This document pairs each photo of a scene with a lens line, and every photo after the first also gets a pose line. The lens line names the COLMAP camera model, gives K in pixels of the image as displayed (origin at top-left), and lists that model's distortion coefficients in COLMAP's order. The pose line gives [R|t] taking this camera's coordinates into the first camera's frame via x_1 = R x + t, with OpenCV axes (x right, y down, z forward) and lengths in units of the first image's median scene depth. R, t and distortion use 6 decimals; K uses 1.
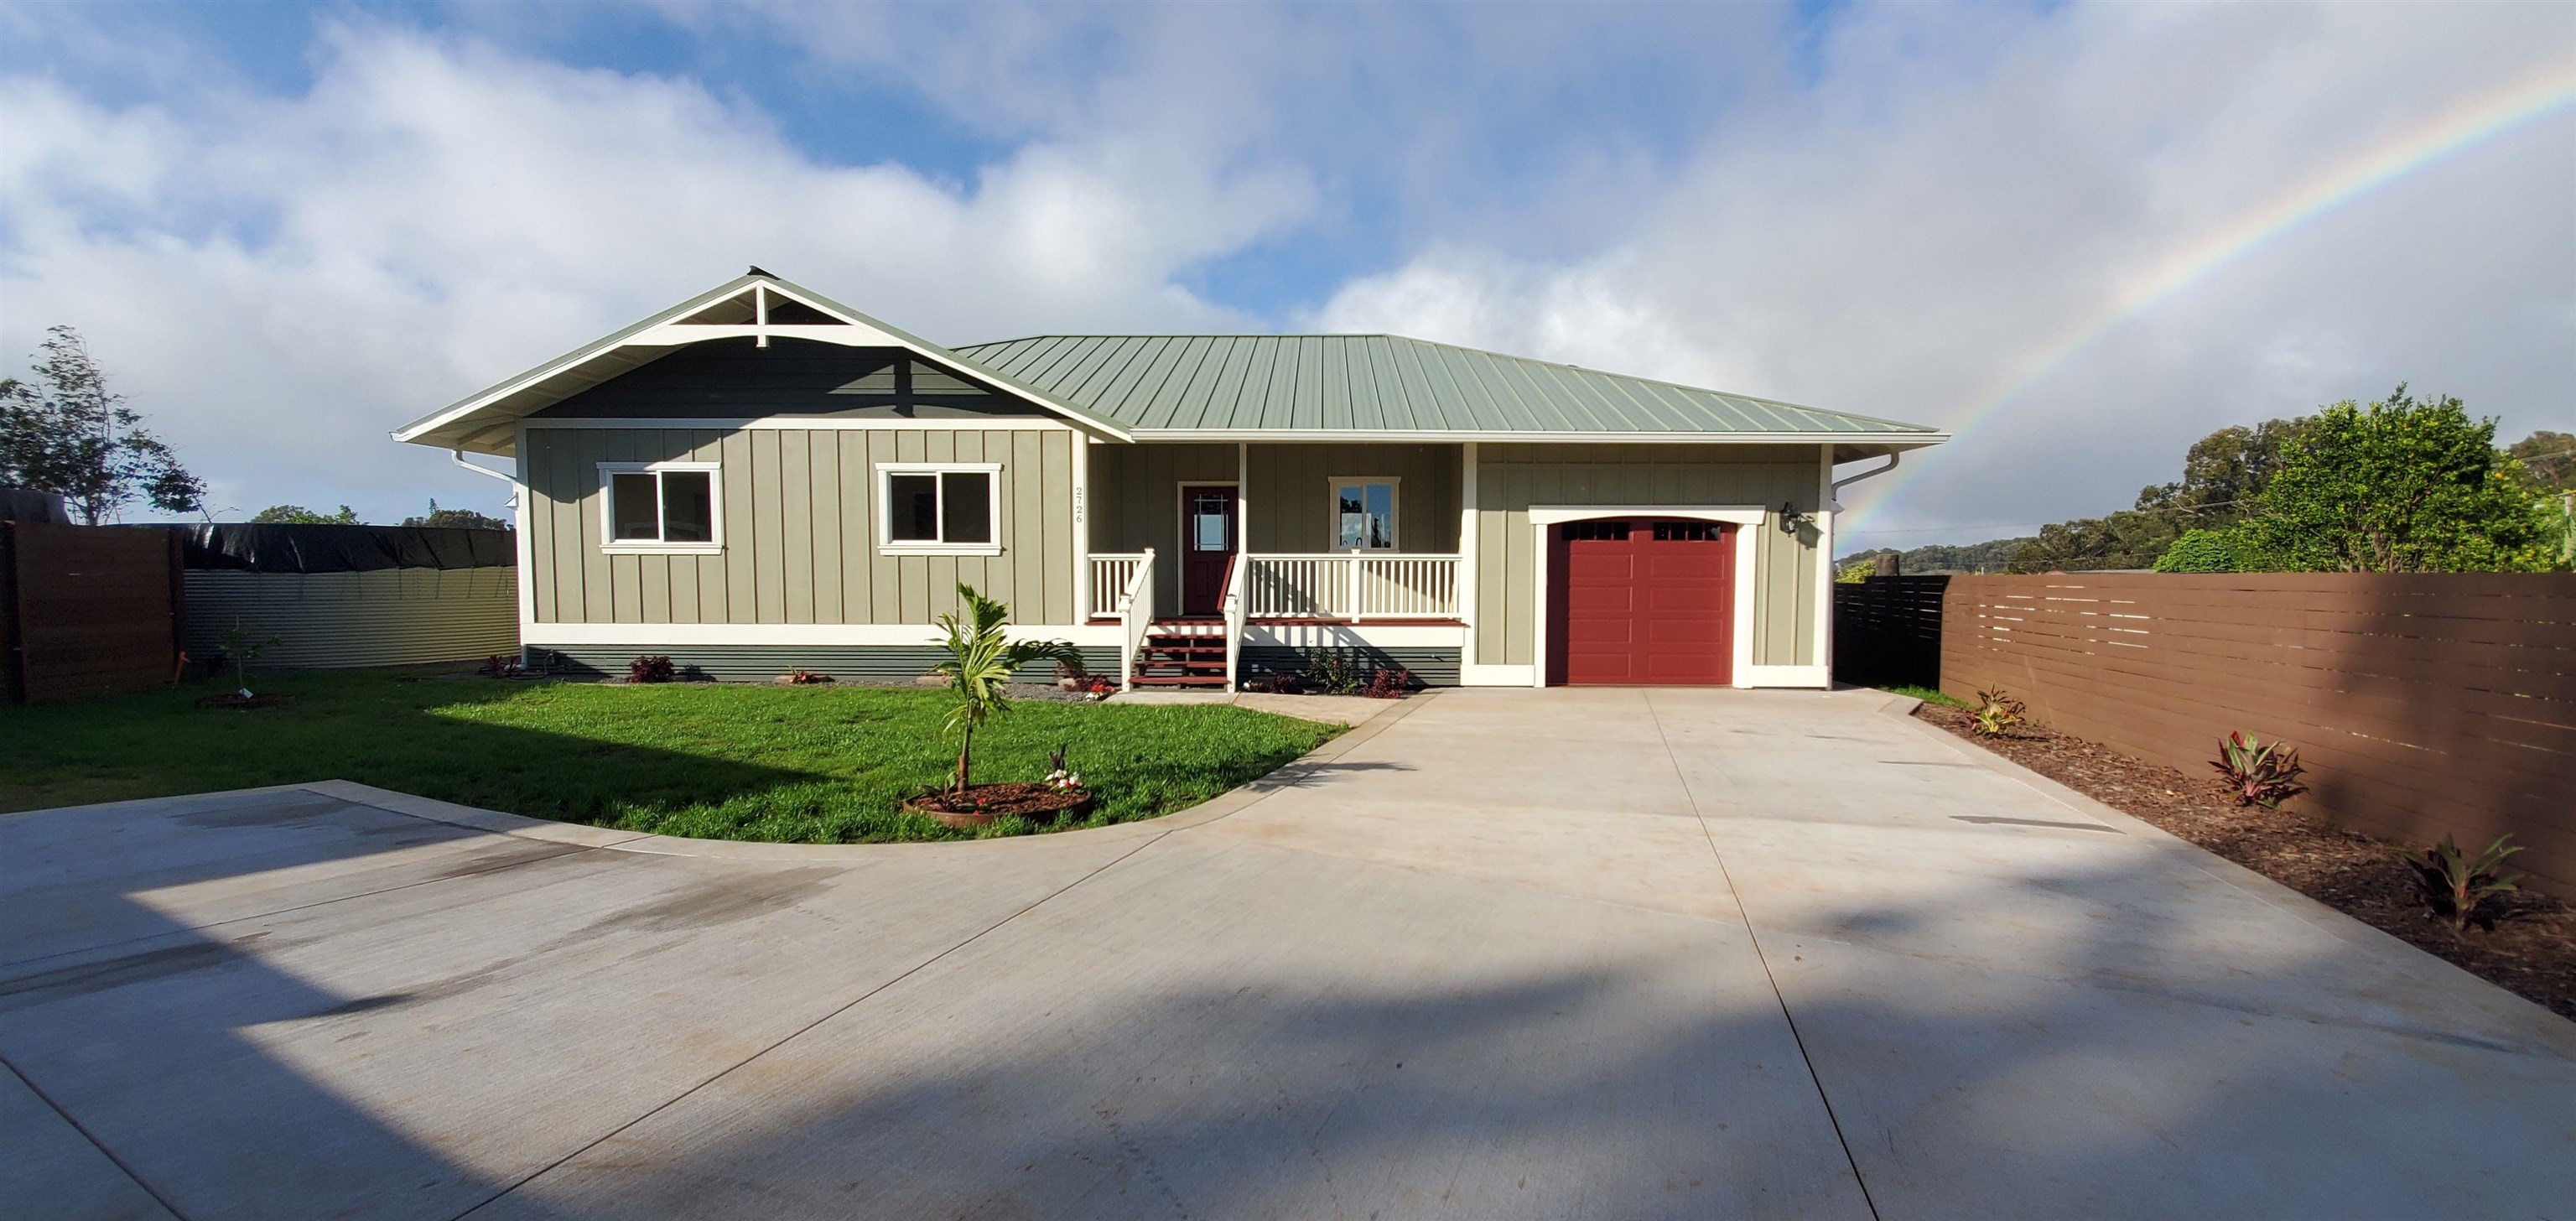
lens RADIAL K [[1021.9, 0, 1306.2], [0, 1021.9, 637.8], [0, 0, 1]] dist [0.011133, -0.017854]
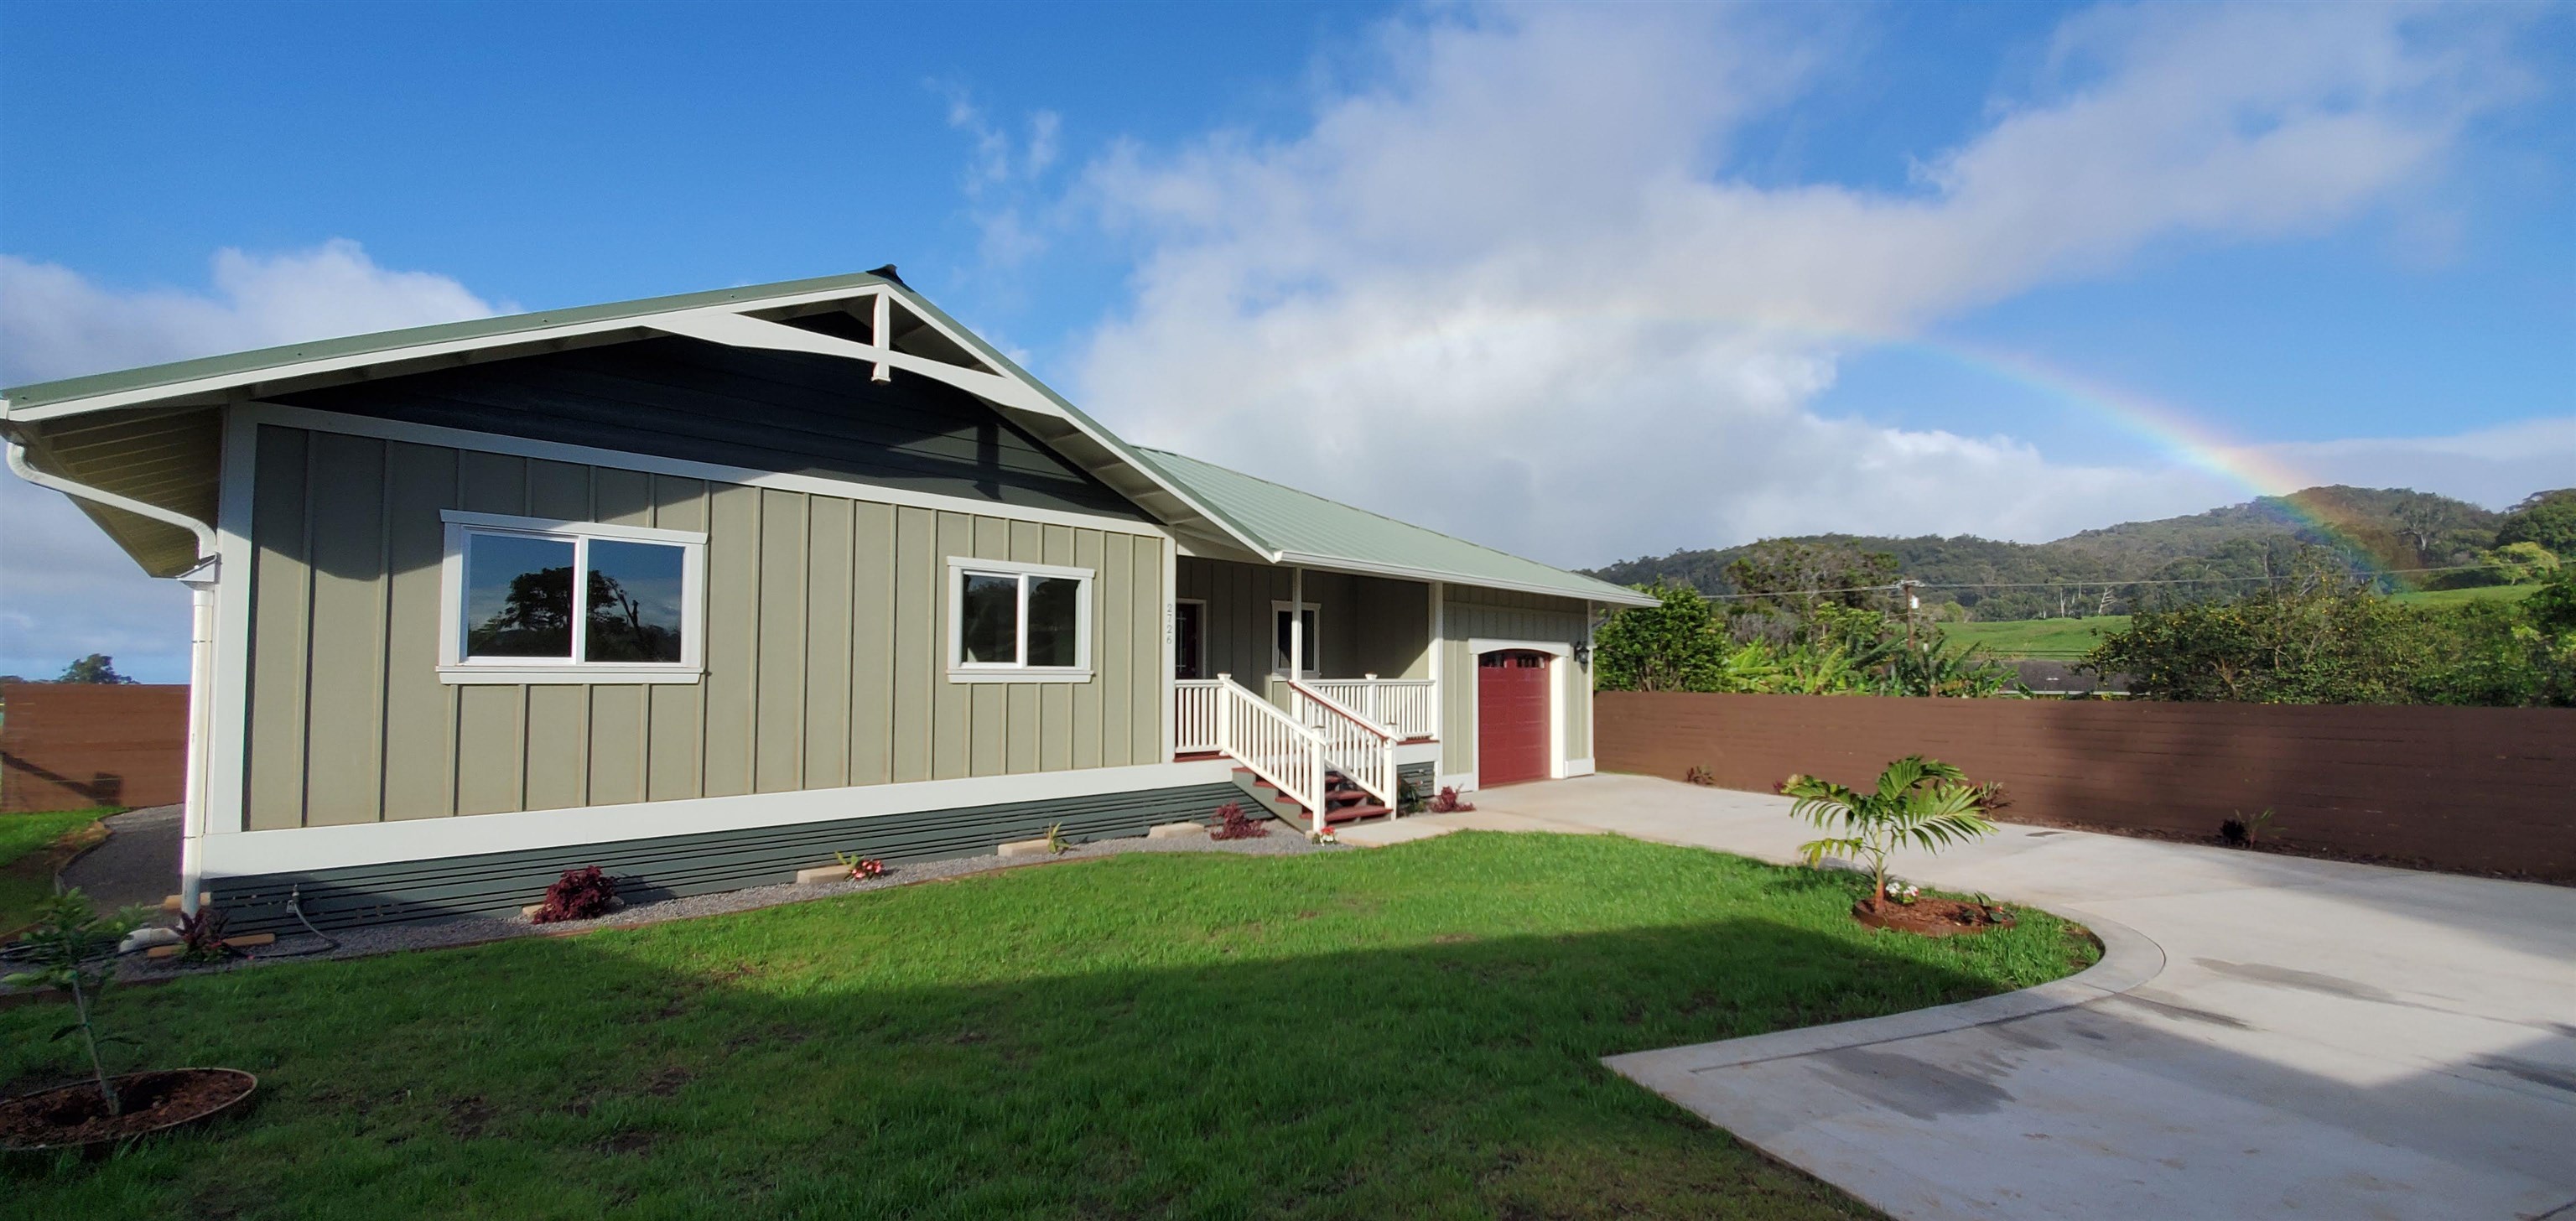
lens RADIAL K [[1021.9, 0, 1306.2], [0, 1021.9, 637.8], [0, 0, 1]] dist [0.011133, -0.017854]
pose [[0.684575, 0.025002, 0.728514, -0.771213], [0.034926, 0.997139, -0.067041, -0.055117], [-0.728105, 0.071338, 0.681743, 0.322446]]
